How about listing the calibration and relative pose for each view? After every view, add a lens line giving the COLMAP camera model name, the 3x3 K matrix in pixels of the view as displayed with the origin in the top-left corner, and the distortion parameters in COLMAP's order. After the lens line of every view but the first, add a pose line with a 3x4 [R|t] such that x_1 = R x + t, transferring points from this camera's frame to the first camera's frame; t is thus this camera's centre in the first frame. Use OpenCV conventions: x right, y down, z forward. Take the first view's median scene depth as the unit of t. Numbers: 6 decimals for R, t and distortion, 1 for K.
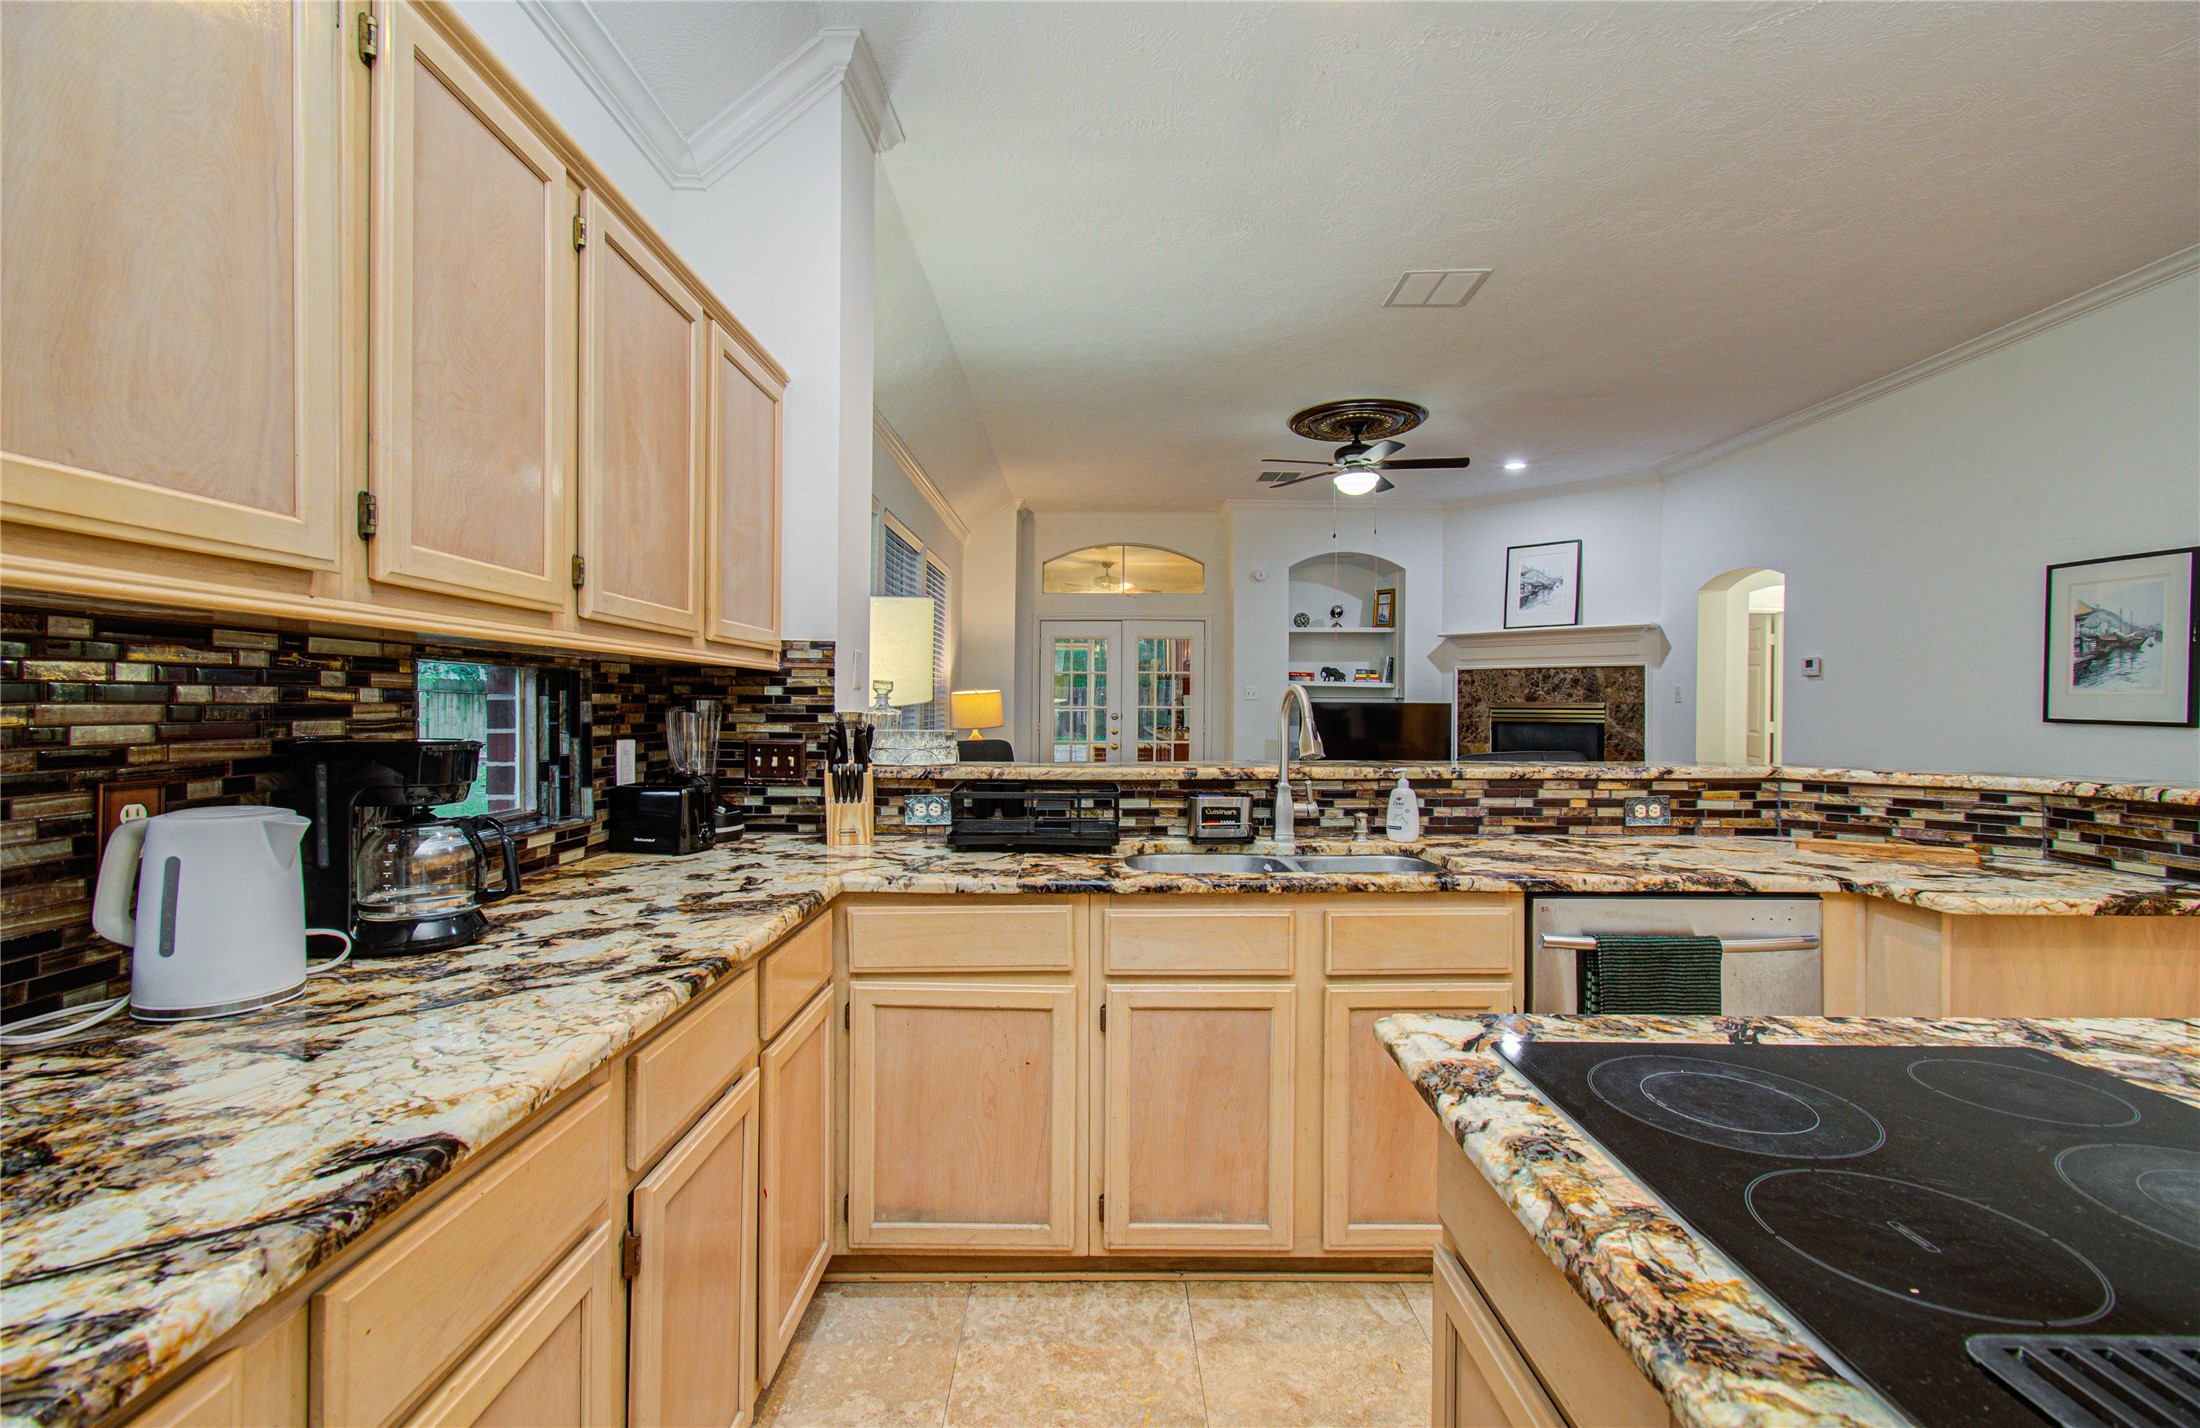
lens RADIAL K [[964.9, 0, 1112.8], [0, 964.9, 707.7], [0, 0, 1]] dist [-0.010094, 0.006877]
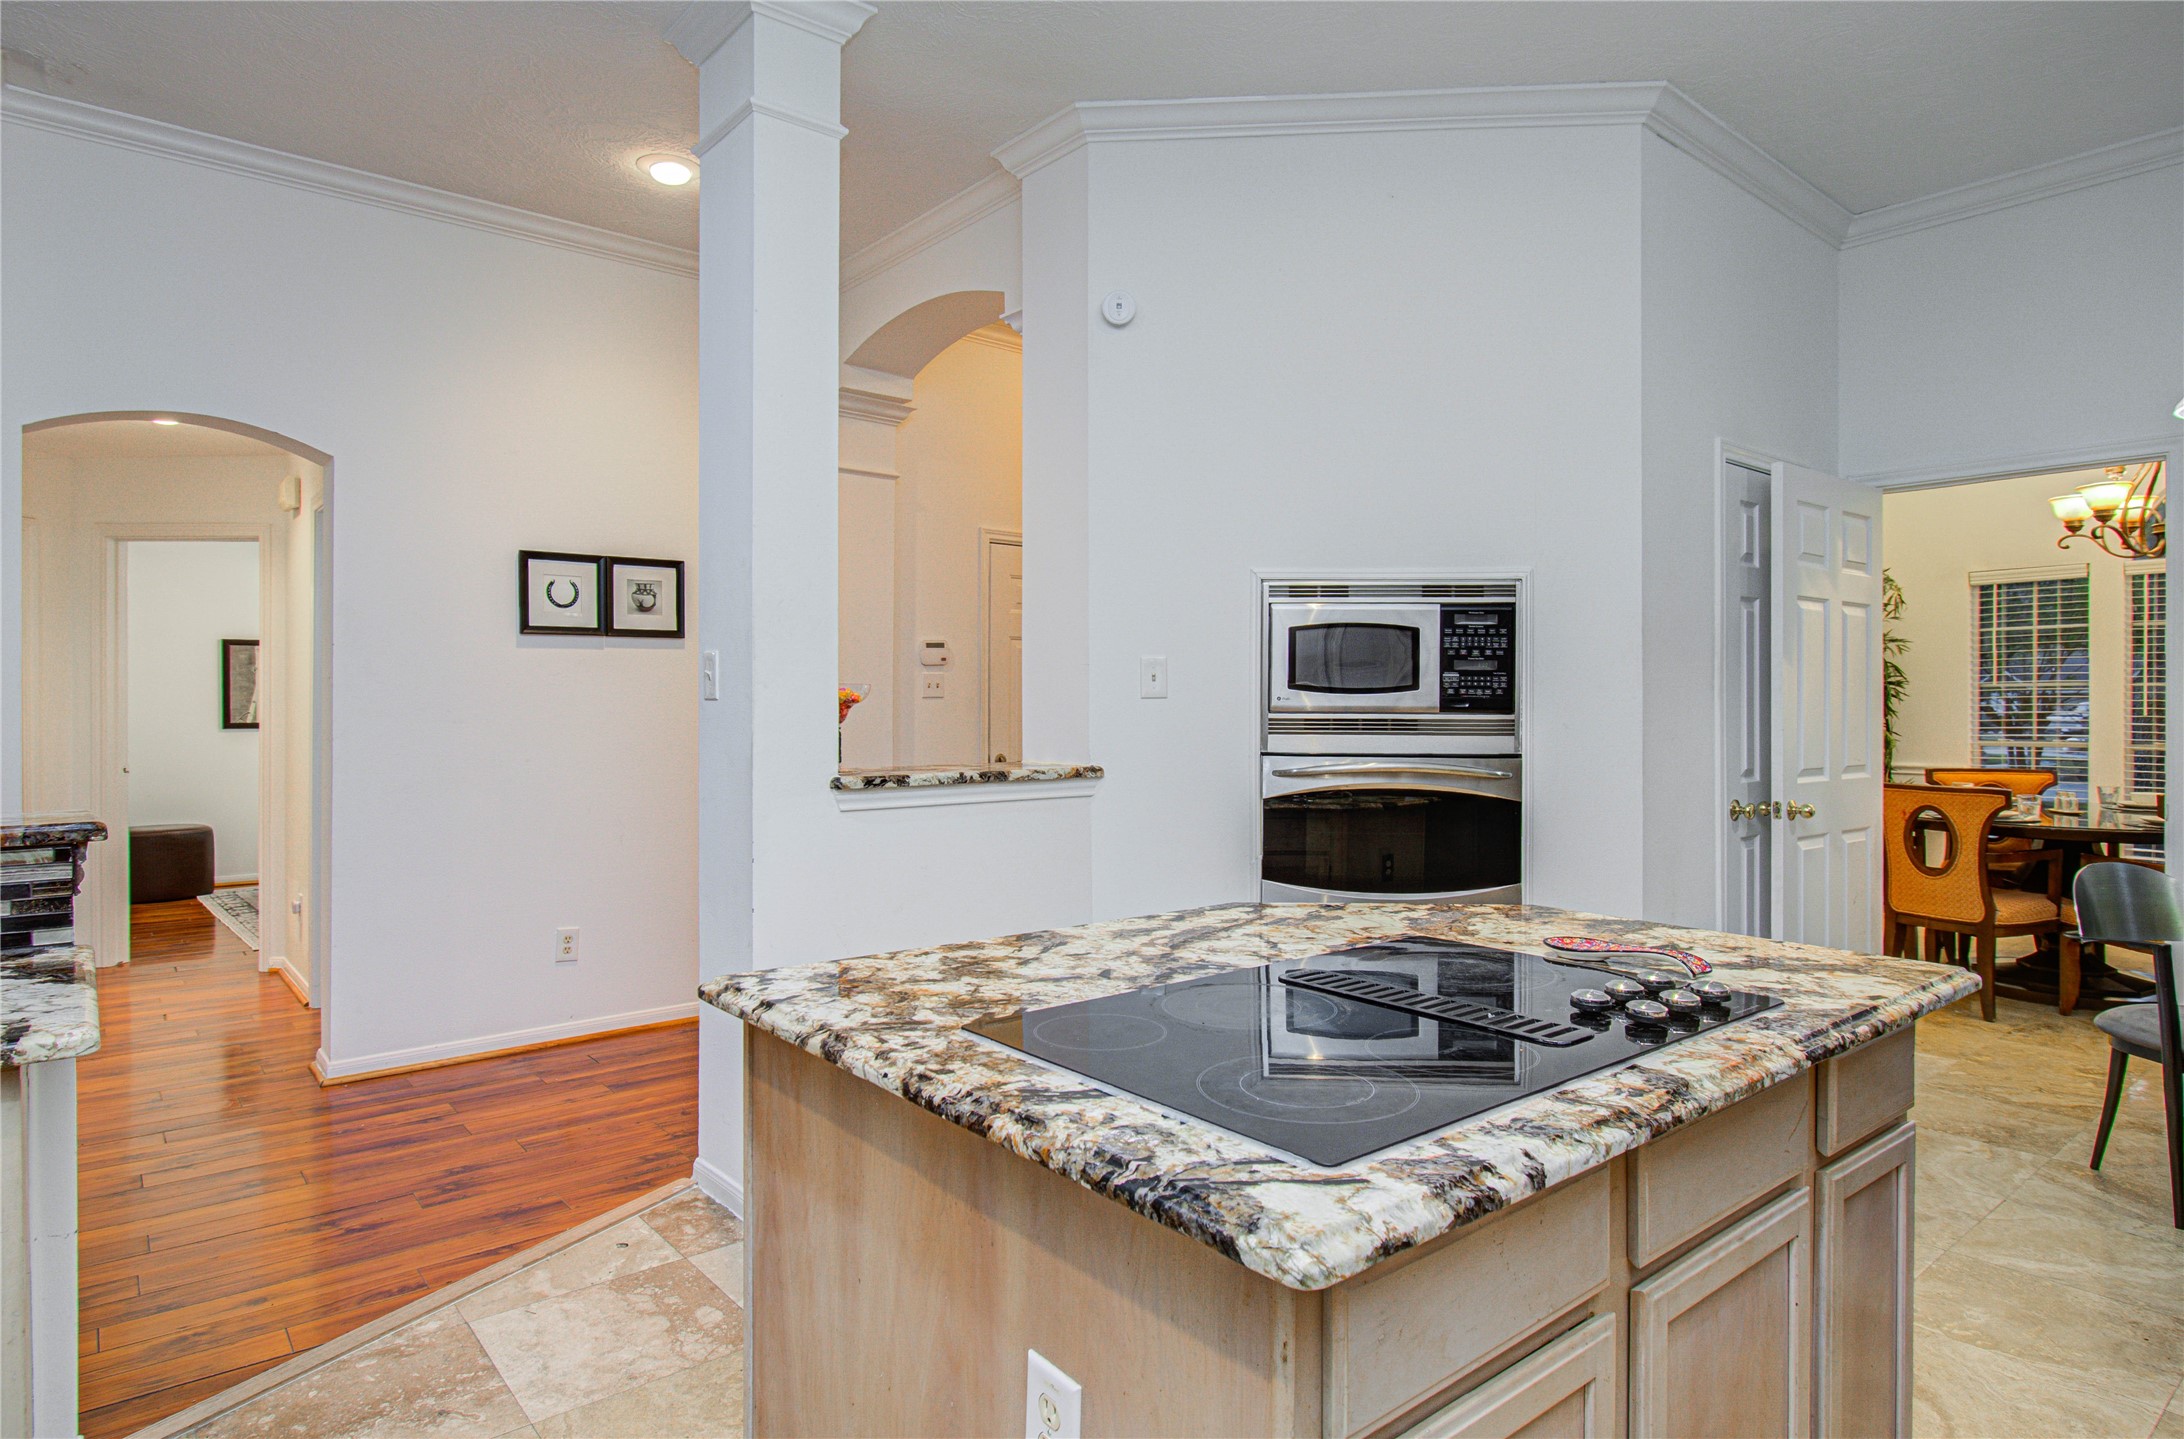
lens RADIAL K [[1249.1, 0, 1079.6], [0, 1249.1, 724.2], [0, 0, 1]] dist [-0.004238, -0.000414]
pose [[-0.638776, -0.017242, 0.769200, -0.091937], [-0.004429, 0.999815, 0.018733, -0.009865], [-0.769380, 0.008560, -0.638734, 0.667975]]
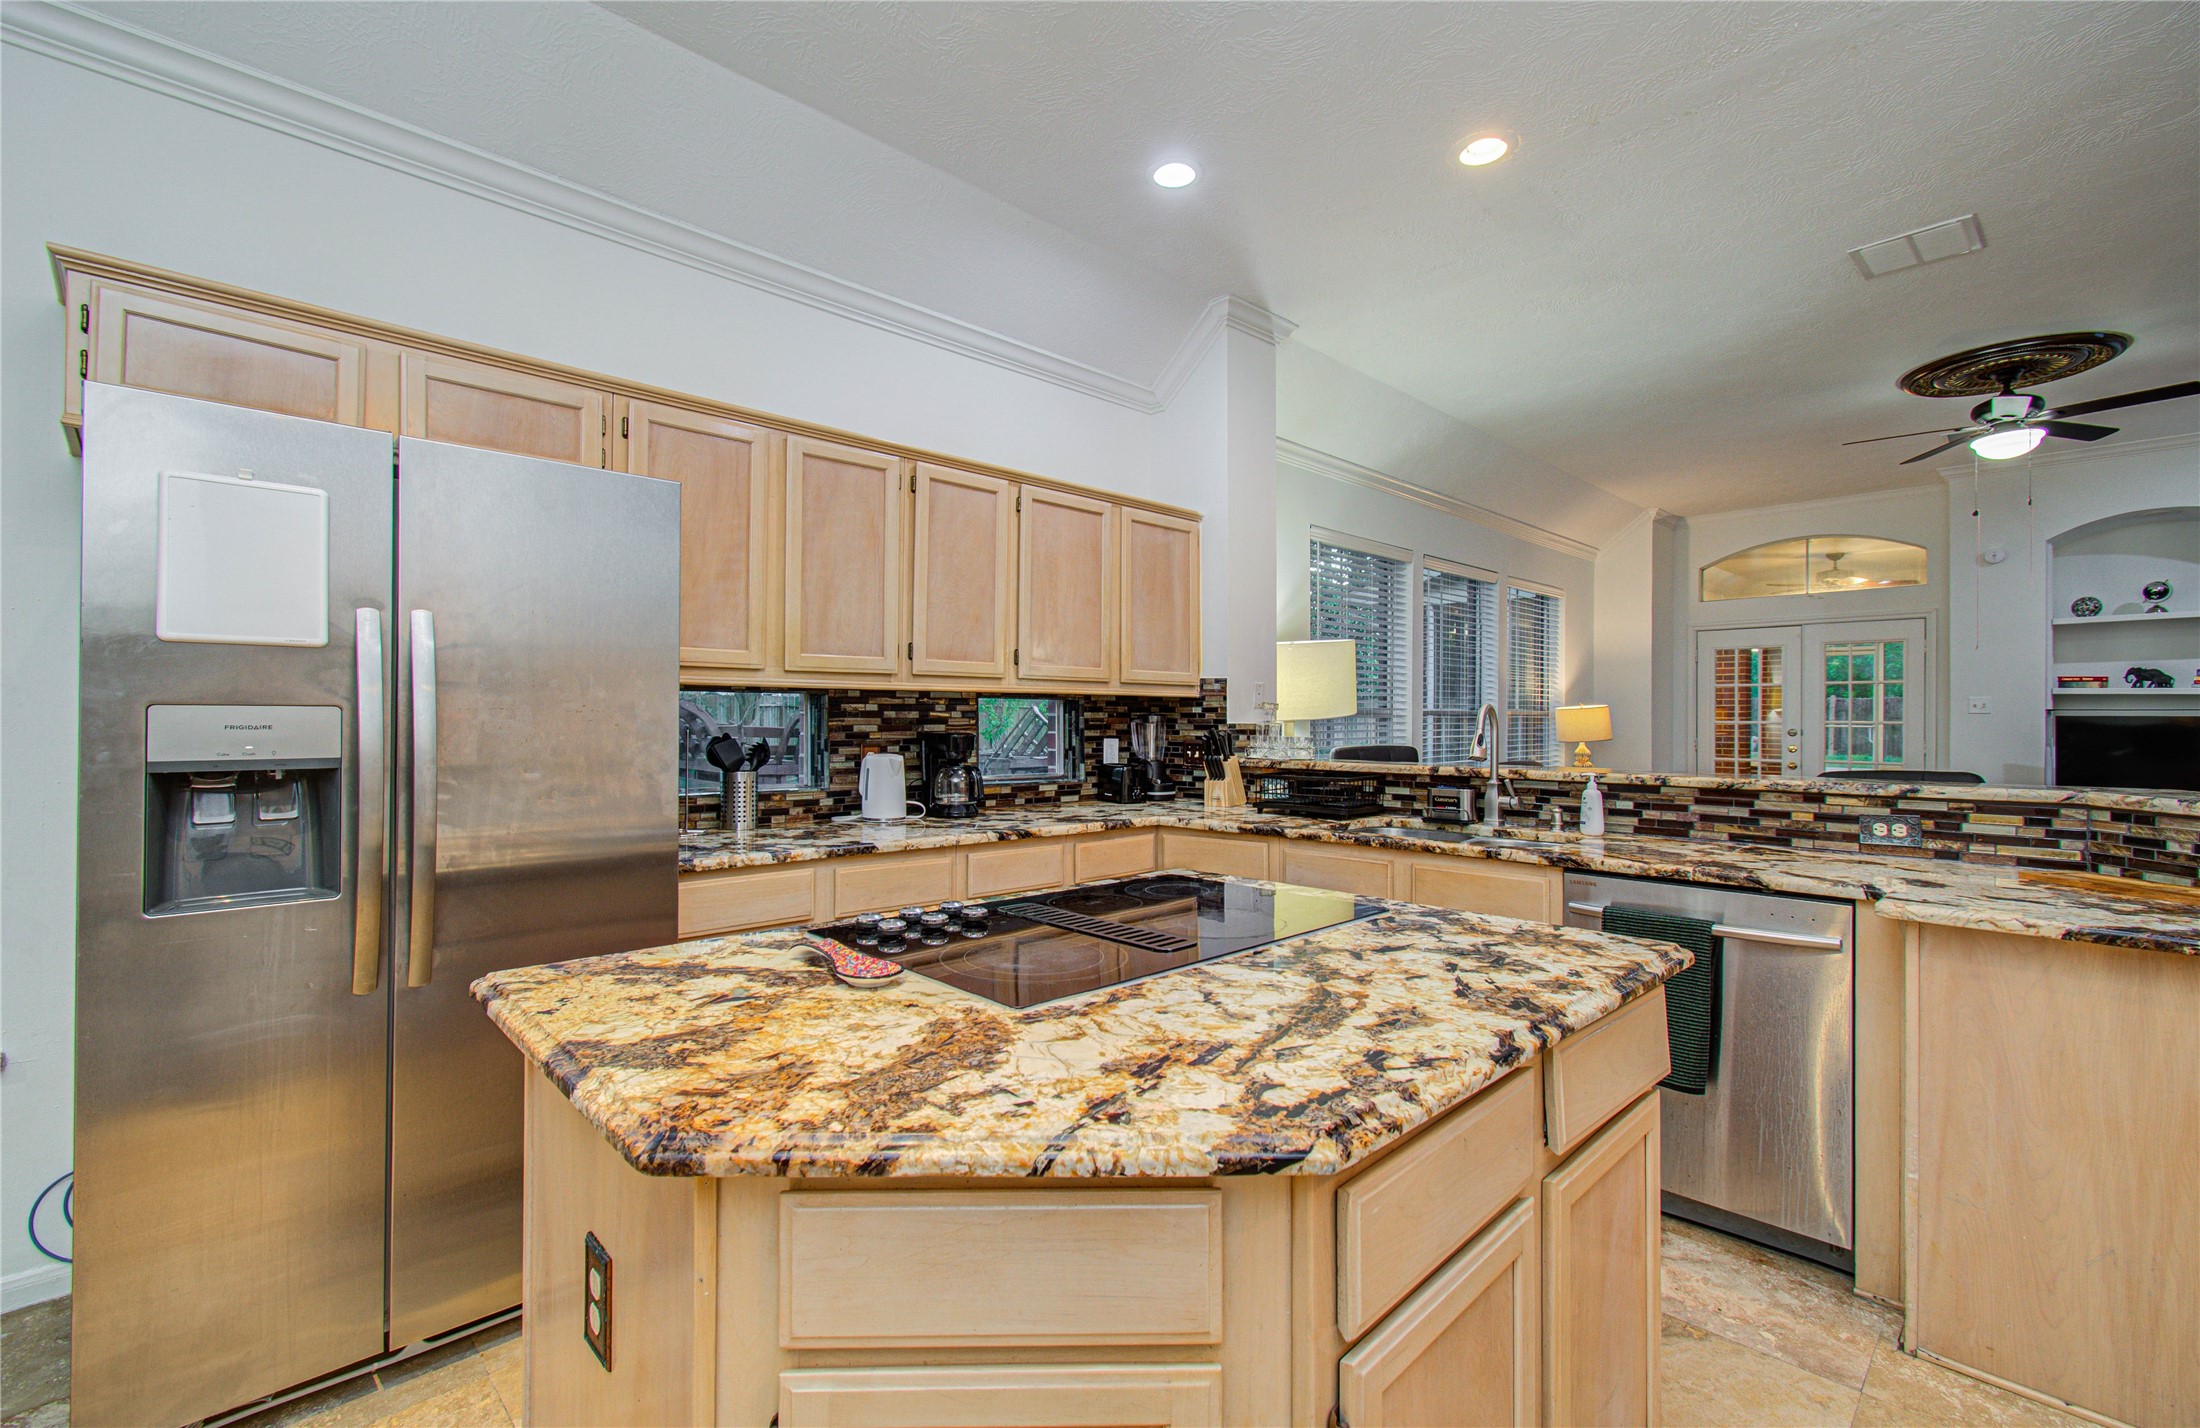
lens RADIAL K [[964.9, 0, 1103.0], [0, 964.9, 698.7], [0, 0, 1]] dist [-0.010094, 0.006877]
pose [[0.693972, -0.015011, -0.719845, 0.701558], [-0.002941, 0.999715, -0.023683, 0.001936], [0.719996, 0.018553, 0.693730, -0.231799]]
